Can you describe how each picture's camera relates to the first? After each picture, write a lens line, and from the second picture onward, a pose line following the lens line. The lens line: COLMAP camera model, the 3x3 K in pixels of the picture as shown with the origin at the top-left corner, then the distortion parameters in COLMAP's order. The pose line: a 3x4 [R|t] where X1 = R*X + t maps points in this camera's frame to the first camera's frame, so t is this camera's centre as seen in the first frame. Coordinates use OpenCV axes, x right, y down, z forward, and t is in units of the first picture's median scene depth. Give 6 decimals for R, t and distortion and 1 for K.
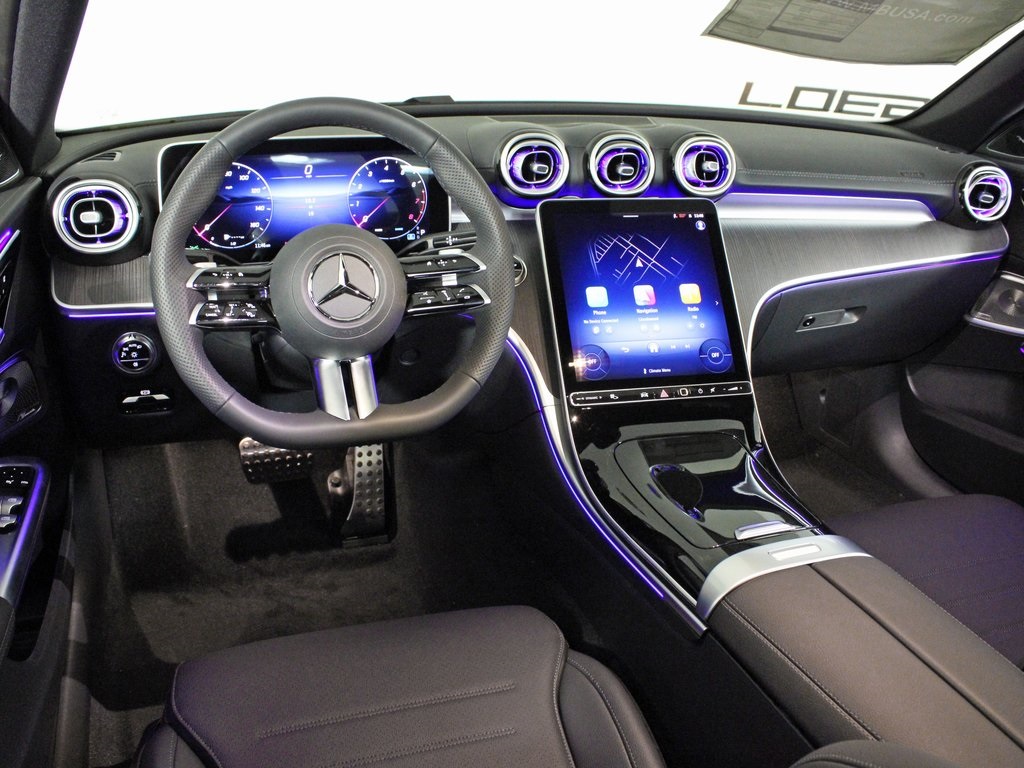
lens RADIAL K [[892.7, 0, 512.0], [0, 892.7, 384.0], [0, 0, 1]] dist [-0.124519, 0.083962]
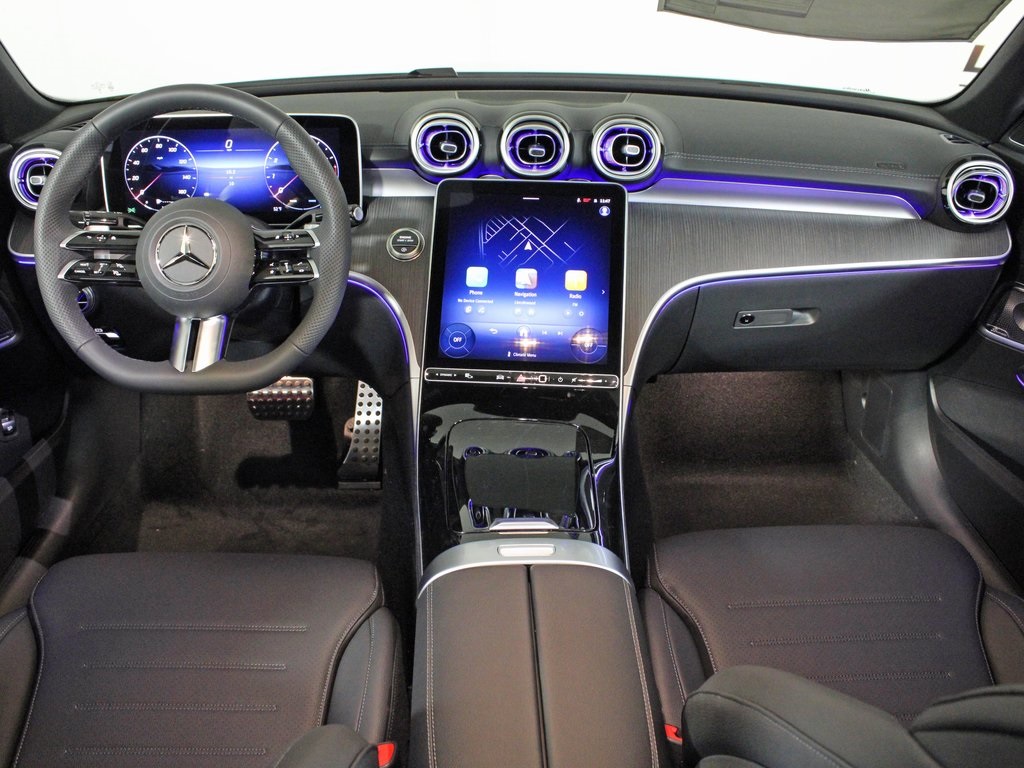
lens RADIAL K [[892.7, 0, 512.0], [0, 892.7, 384.0], [0, 0, 1]] dist [-0.124519, 0.083962]
pose [[0.957714, 0.108307, -0.266560, 0.409033], [-0.094695, 0.993483, 0.063439, -0.043451], [0.271693, -0.035515, 0.961728, 0.024363]]
